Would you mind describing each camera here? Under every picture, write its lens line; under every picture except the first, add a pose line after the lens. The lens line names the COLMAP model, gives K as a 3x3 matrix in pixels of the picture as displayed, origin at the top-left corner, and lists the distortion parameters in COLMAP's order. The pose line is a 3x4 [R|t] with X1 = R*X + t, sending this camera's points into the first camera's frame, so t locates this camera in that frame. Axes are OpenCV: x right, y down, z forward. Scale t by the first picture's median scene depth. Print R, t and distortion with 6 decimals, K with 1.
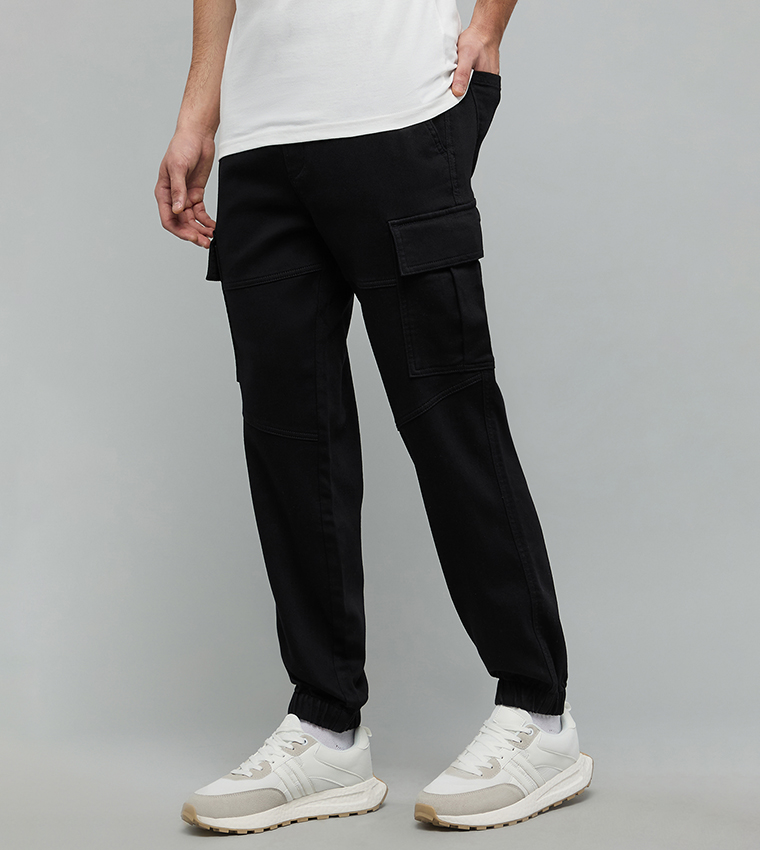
lens RADIAL K [[1710.8, 0, 379.8], [0, 1710.8, 424.2], [0, 0, 1]] dist [0.074548, 0.000000]
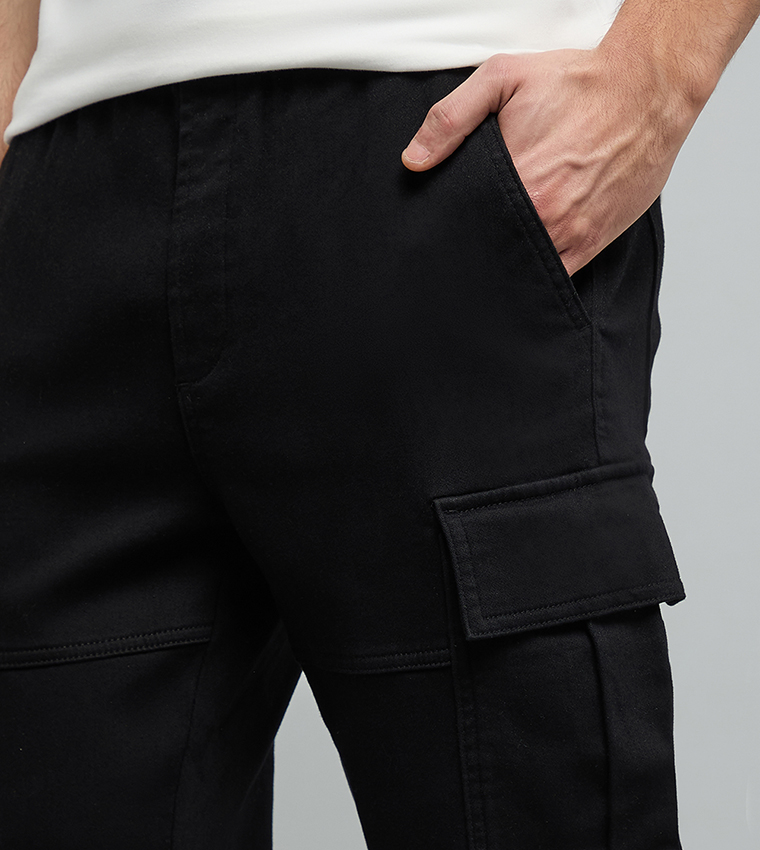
lens RADIAL K [[2919.2, 0, 379.9], [0, 2919.2, 425.1], [0, 0, 1]] dist [-0.133189, 0.000000]
pose [[0.993957, 0.020739, 0.107796, -0.078083], [0.000647, 0.980867, -0.194679, -0.006571], [-0.109771, 0.193572, 0.974926, 0.351986]]
